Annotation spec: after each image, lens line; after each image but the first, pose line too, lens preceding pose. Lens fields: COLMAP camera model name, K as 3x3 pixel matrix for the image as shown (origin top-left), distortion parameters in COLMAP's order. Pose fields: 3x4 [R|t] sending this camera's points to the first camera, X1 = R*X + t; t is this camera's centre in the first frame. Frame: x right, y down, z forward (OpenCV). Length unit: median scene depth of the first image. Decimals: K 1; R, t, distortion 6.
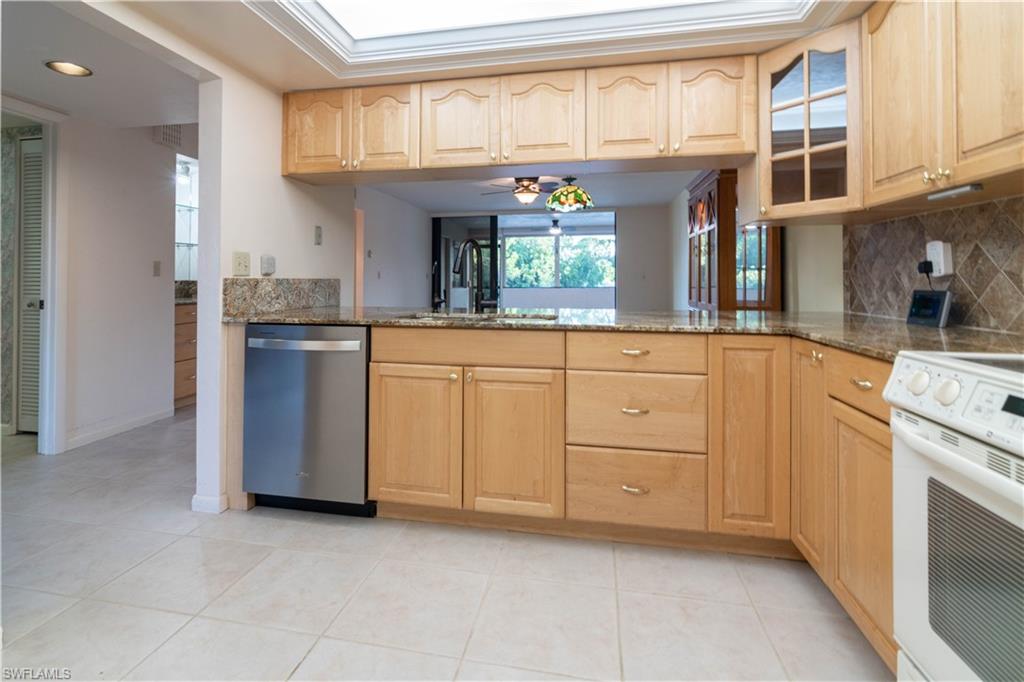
lens RADIAL K [[512.3, 0, 482.9], [0, 512.3, 268.2], [0, 0, 1]] dist [-0.000114, -0.000339]
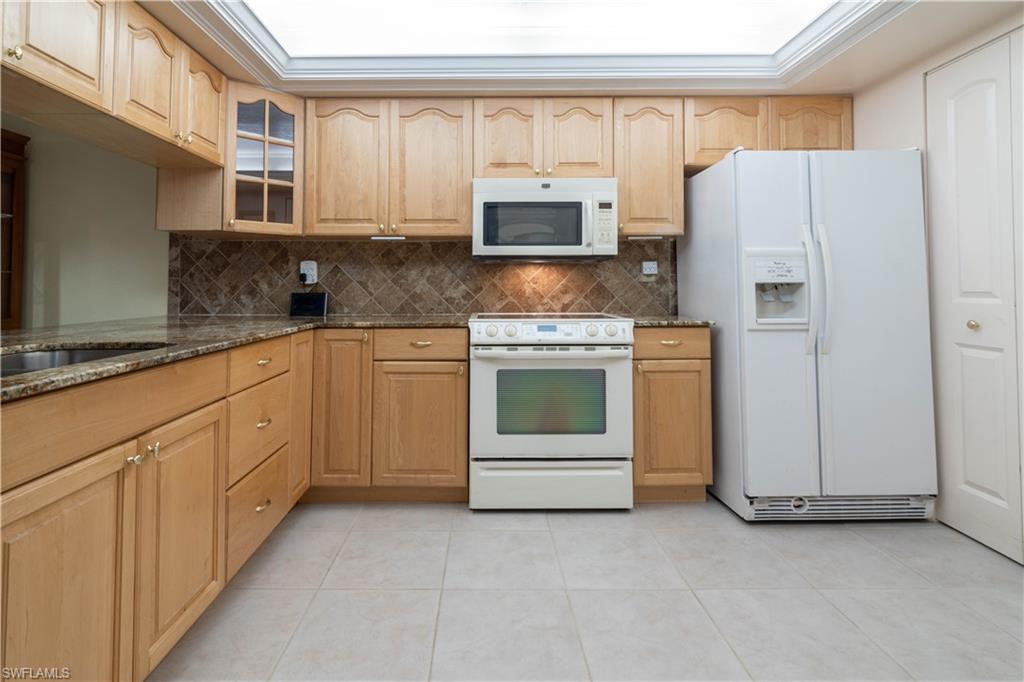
lens RADIAL K [[514.9, 0, 479.6], [0, 514.9, 272.2], [0, 0, 1]] dist [-0.002276, -0.000975]
pose [[-0.205033, 0.027803, 0.978360, -0.718728], [-0.019975, 0.999269, -0.032583, 0.021255], [-0.978551, -0.026223, -0.204328, 0.797391]]
